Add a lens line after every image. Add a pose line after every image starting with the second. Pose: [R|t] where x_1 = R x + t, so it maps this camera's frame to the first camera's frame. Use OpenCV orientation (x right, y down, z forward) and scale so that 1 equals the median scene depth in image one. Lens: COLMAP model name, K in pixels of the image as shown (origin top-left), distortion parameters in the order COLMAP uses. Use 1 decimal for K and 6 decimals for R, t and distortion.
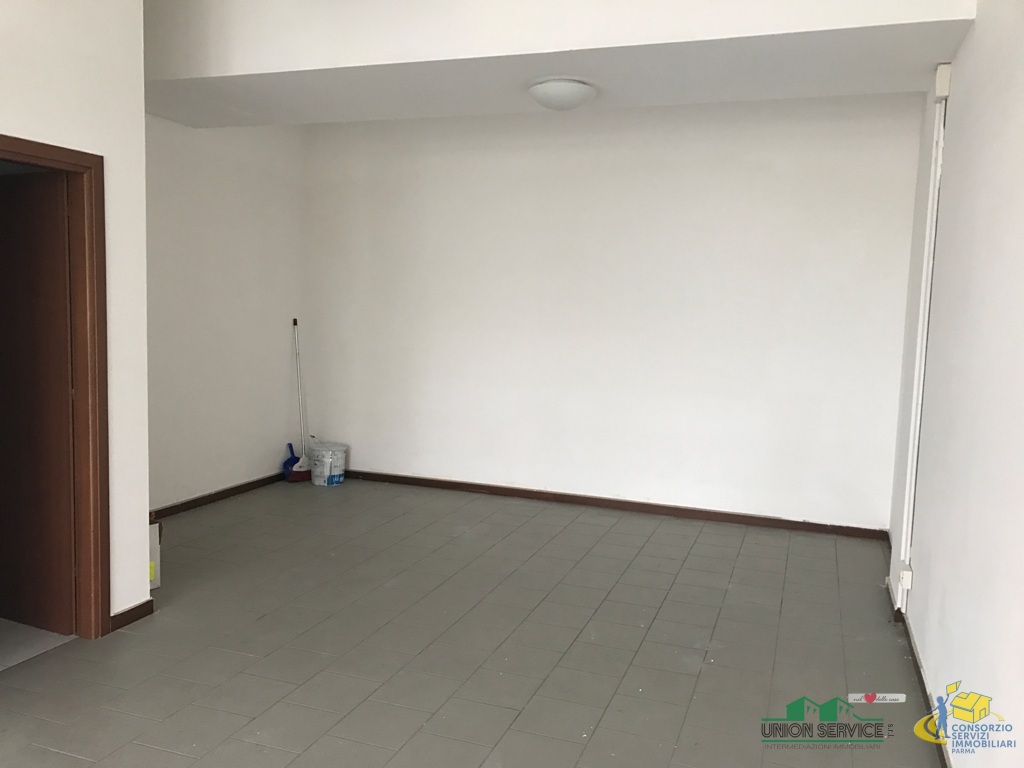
lens RADIAL K [[839.4, 0, 512.0], [0, 839.4, 384.0], [0, 0, 1]] dist [0.024458, -0.002096]
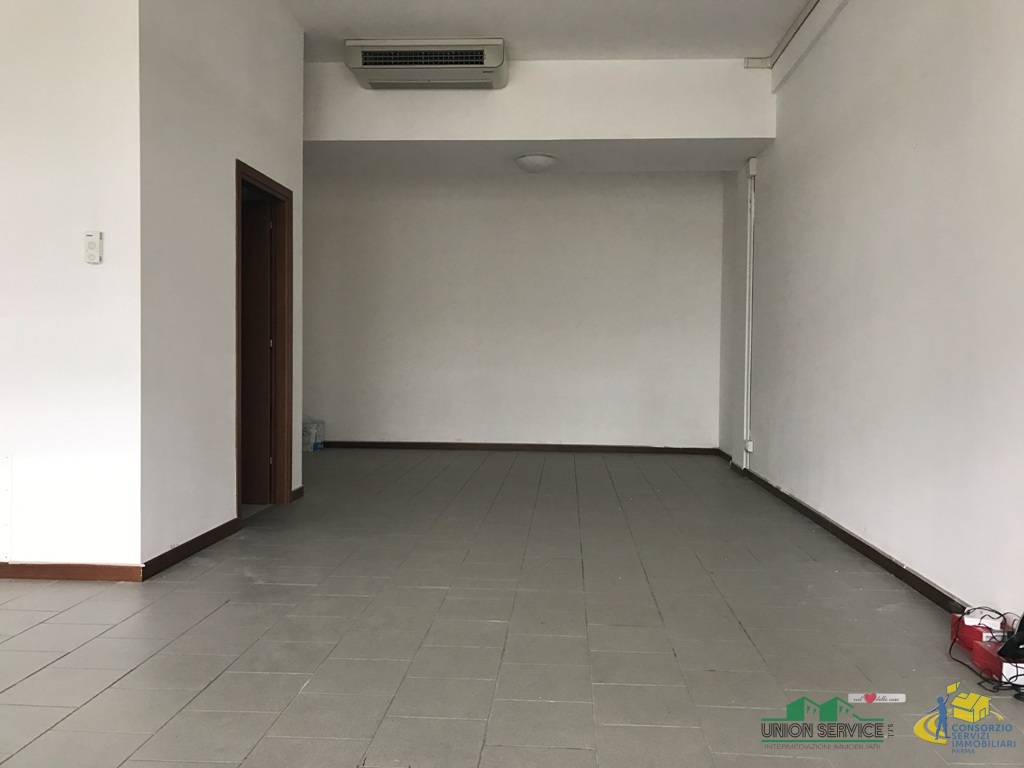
lens RADIAL K [[839.4, 0, 512.0], [0, 839.4, 384.0], [0, 0, 1]] dist [0.024458, -0.002096]
pose [[0.958976, -0.029734, 0.281923, -0.455599], [0.046711, 0.997465, -0.053690, 0.161671], [-0.279612, 0.064656, 0.957934, -0.499975]]
